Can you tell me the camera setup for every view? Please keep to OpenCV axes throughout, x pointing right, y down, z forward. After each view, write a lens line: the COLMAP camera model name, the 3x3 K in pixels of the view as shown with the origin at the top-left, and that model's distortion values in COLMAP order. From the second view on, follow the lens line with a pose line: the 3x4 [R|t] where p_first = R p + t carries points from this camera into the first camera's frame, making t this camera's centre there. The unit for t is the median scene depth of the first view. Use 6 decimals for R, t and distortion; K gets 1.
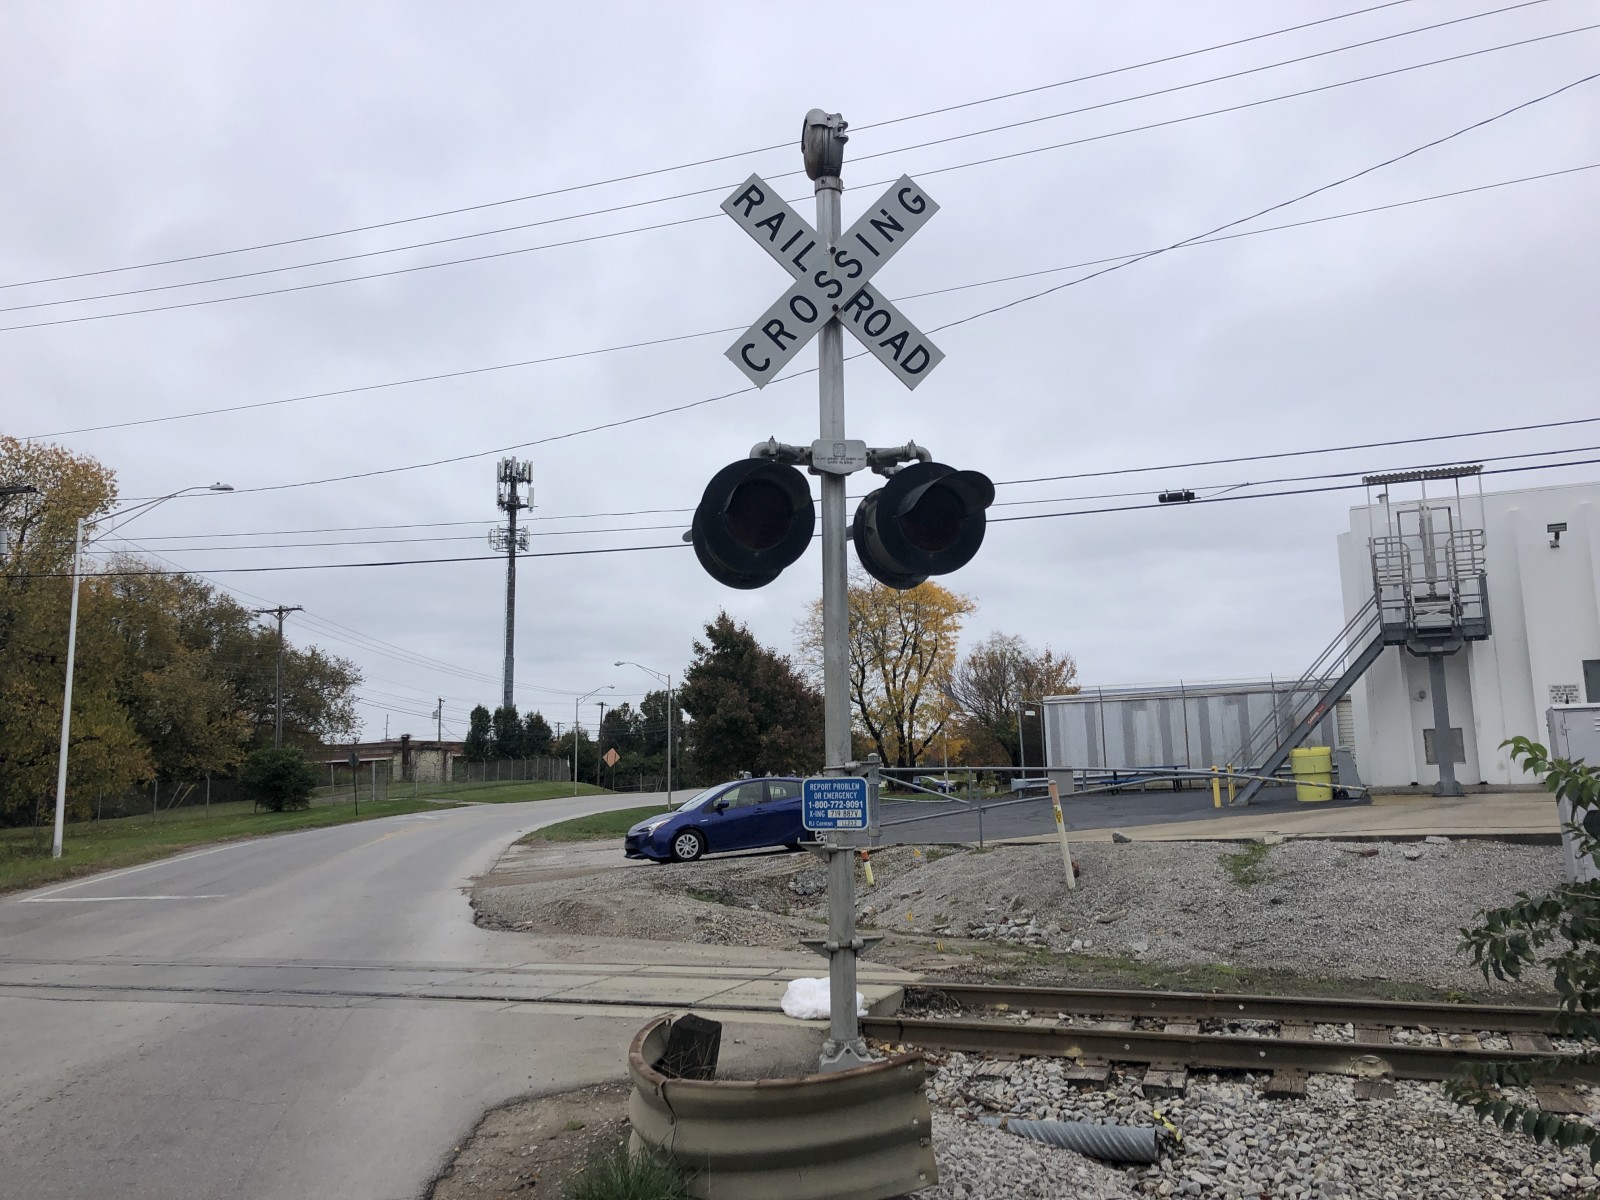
lens RADIAL K [[1287.9, 0, 806.2], [0, 1287.9, 554.6], [0, 0, 1]] dist [0.038968, -0.049329]
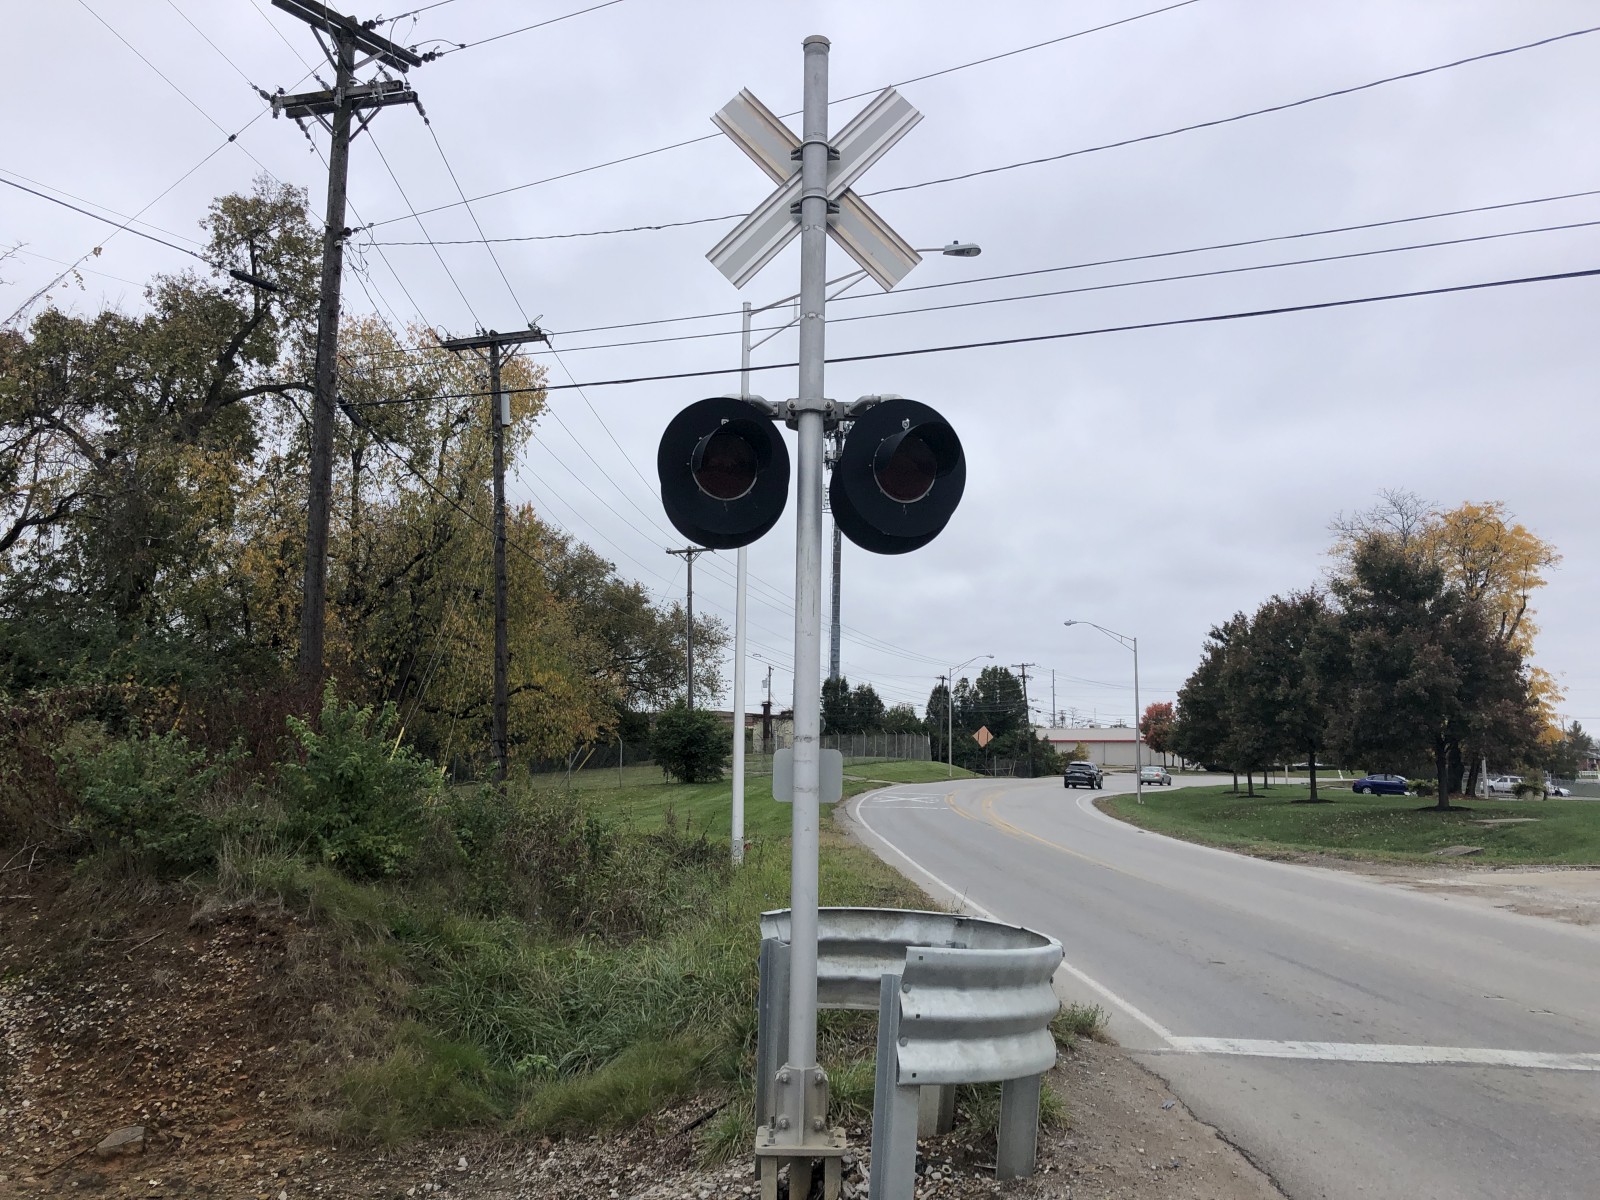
lens RADIAL K [[1287.9, 0, 808.1], [0, 1287.9, 574.4], [0, 0, 1]] dist [0.038968, -0.049329]
pose [[0.983608, 0.014781, -0.179713, -0.663088], [-0.009762, 0.999538, 0.028784, 0.127657], [0.180056, -0.026558, 0.983298, 0.643843]]
